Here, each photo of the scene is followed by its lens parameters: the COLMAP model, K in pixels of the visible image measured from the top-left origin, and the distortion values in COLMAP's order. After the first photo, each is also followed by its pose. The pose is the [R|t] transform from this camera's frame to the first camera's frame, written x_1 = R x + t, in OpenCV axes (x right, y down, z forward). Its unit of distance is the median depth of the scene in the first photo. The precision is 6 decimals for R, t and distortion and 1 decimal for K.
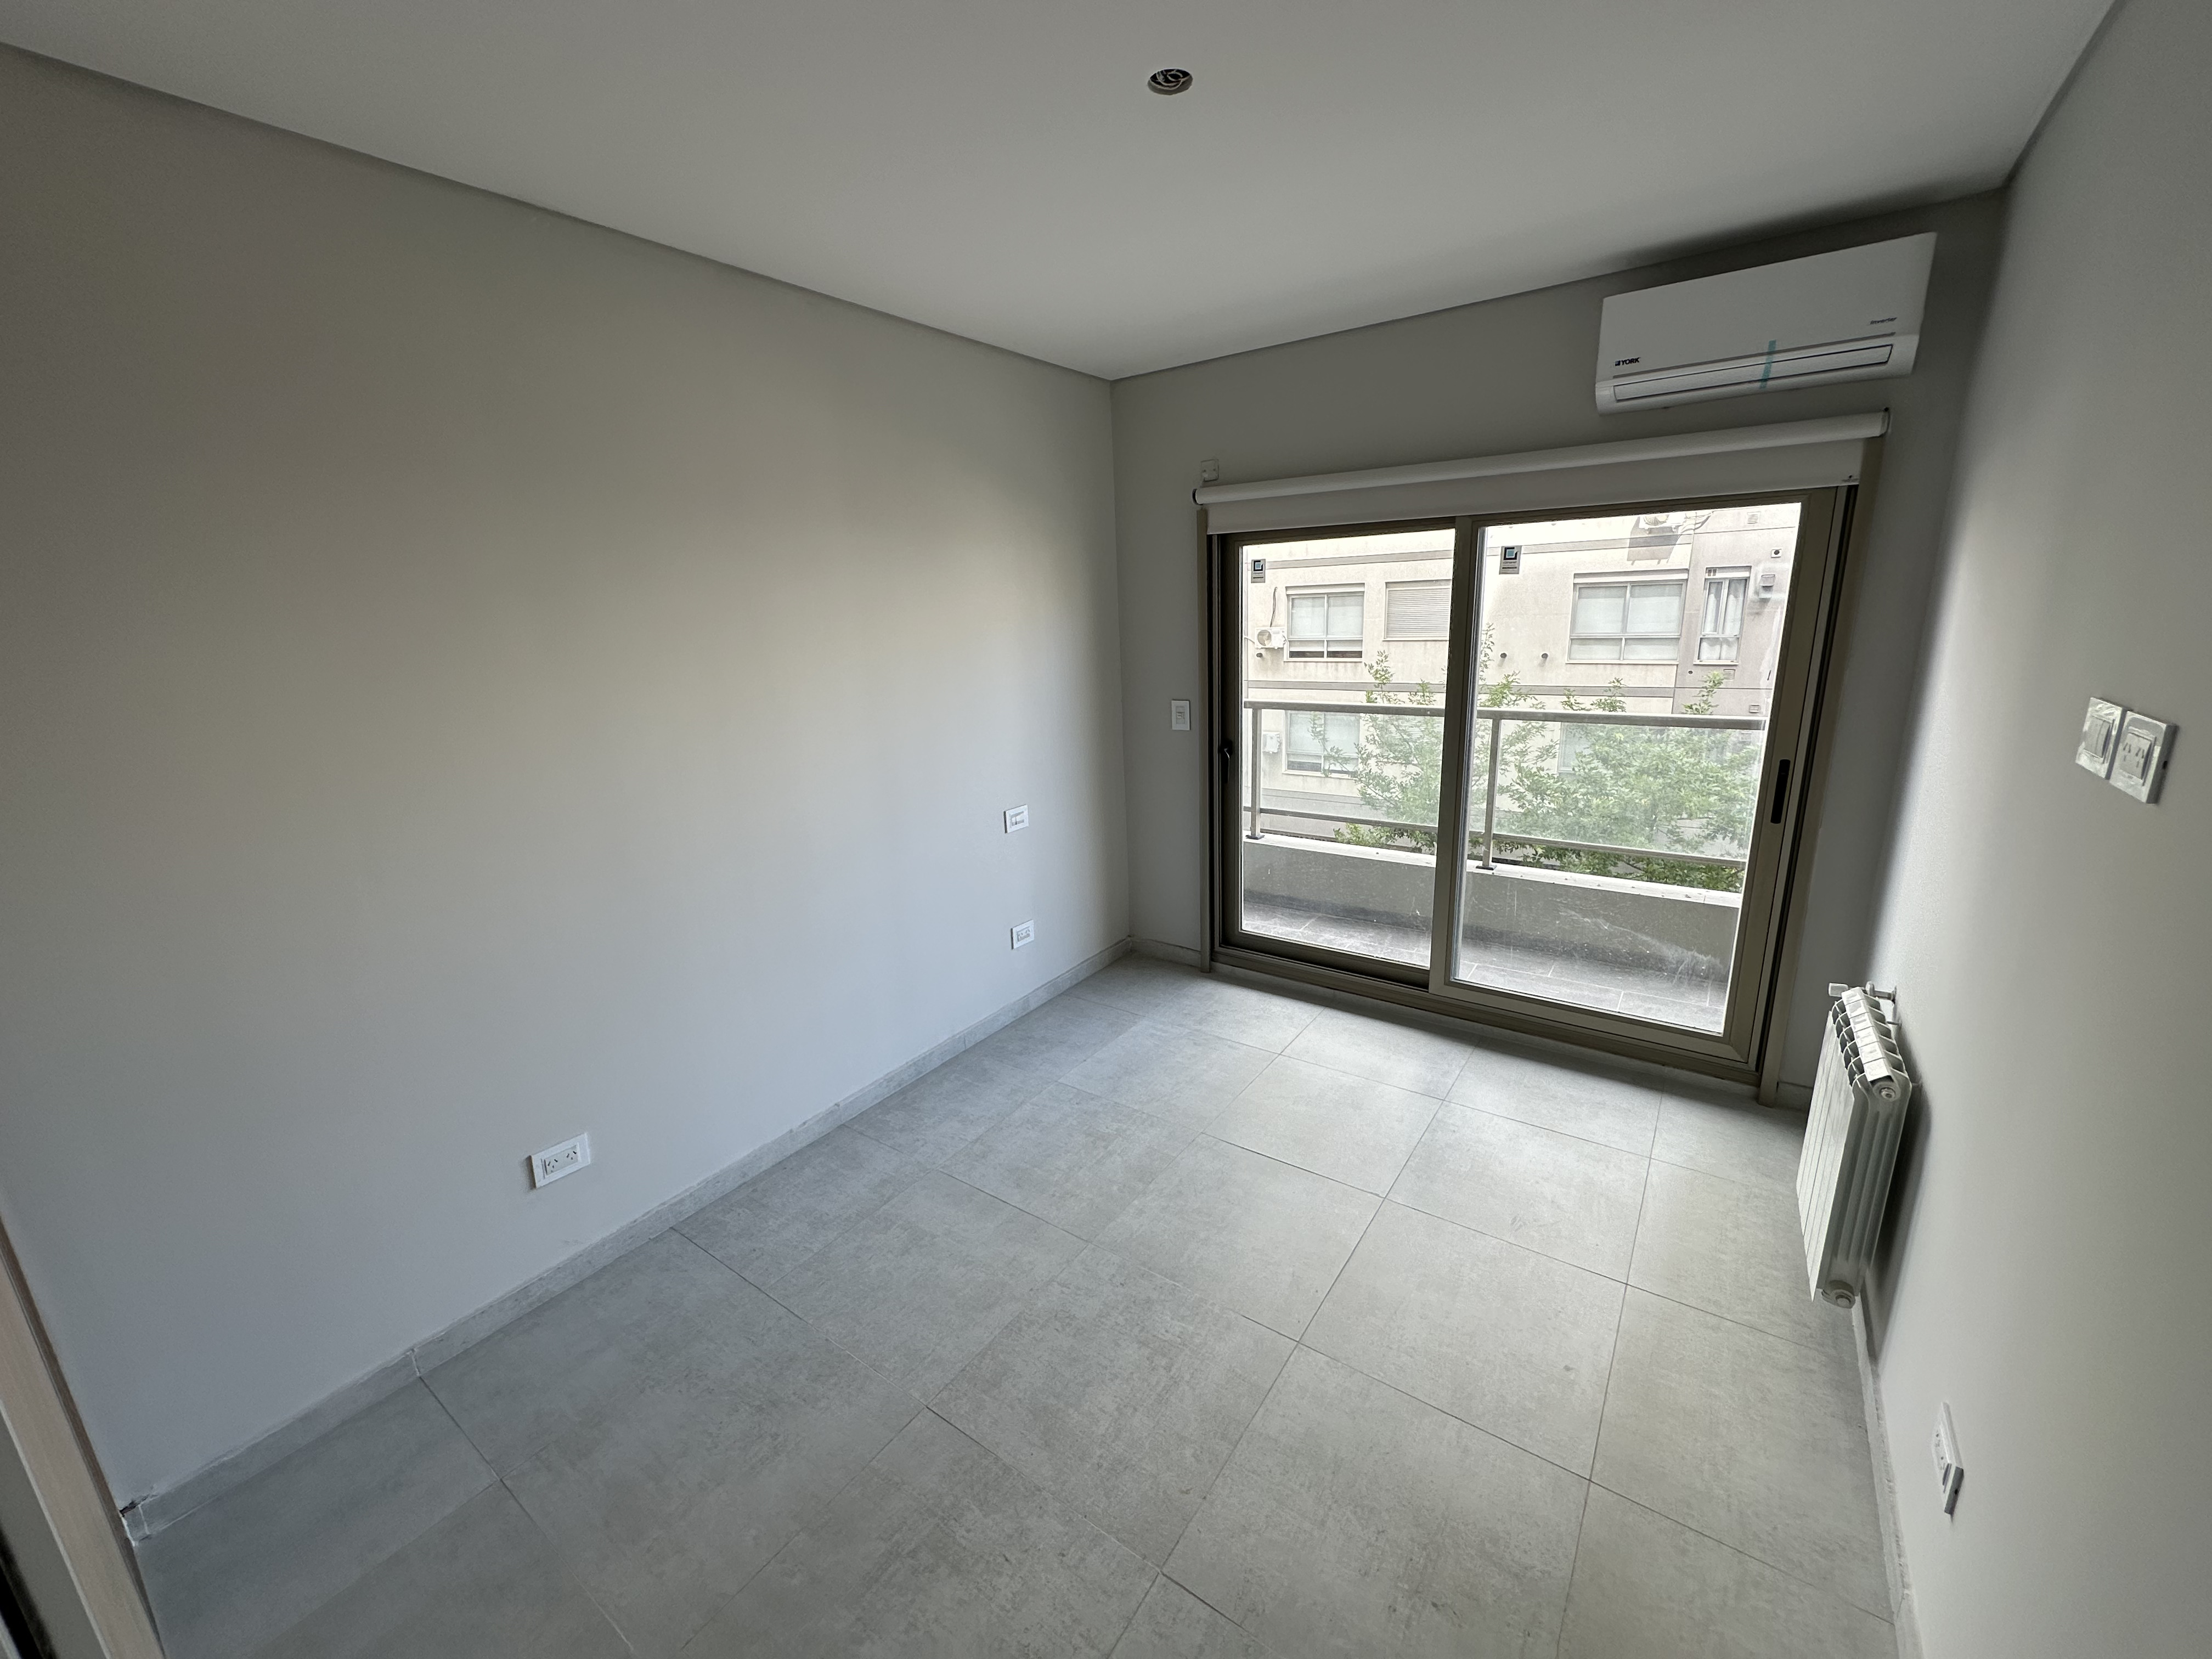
lens RADIAL K [[878.9, 0, 1106.0], [0, 878.9, 829.5], [0, 0, 1]] dist [-0.000299, 0.000004]
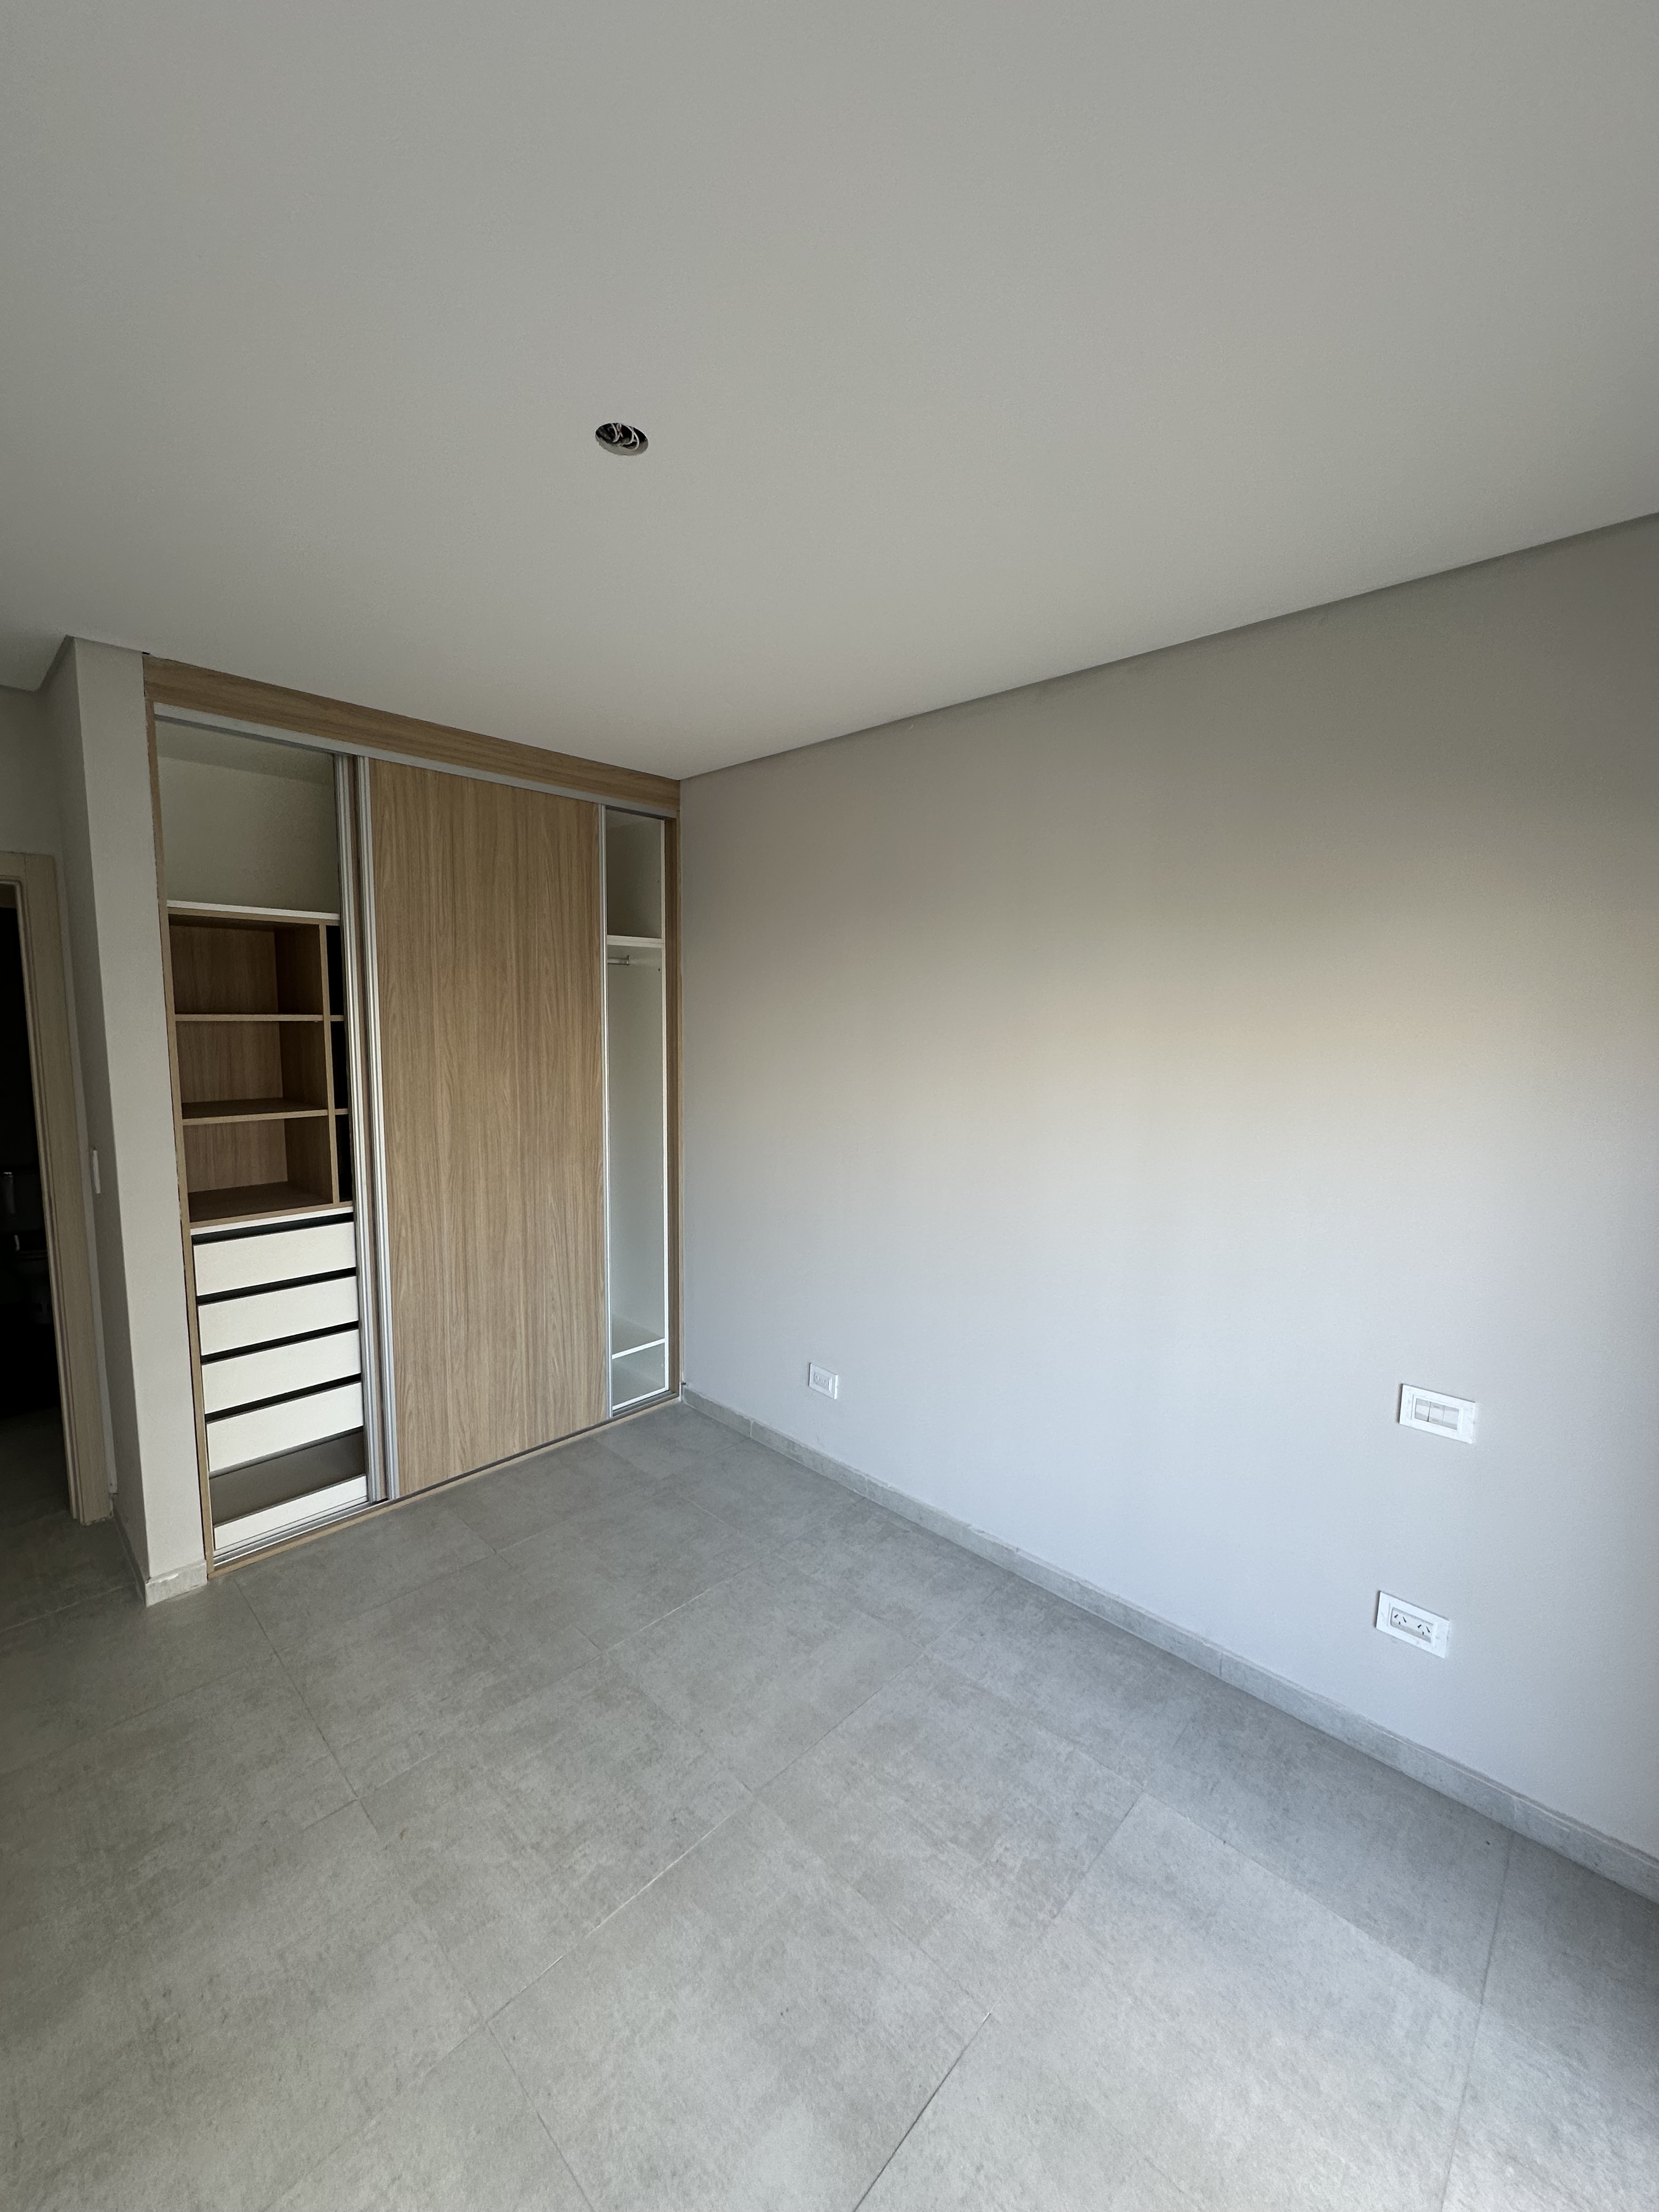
lens RADIAL K [[878.9, 0, 829.5], [0, 878.9, 1106.0], [0, 0, 1]] dist [-0.000299, 0.000004]
pose [[-0.141784, 0.144531, -0.979290, 0.640490], [-0.253216, 0.951074, 0.177028, -0.273638], [0.956963, 0.273072, -0.098250, 0.937116]]
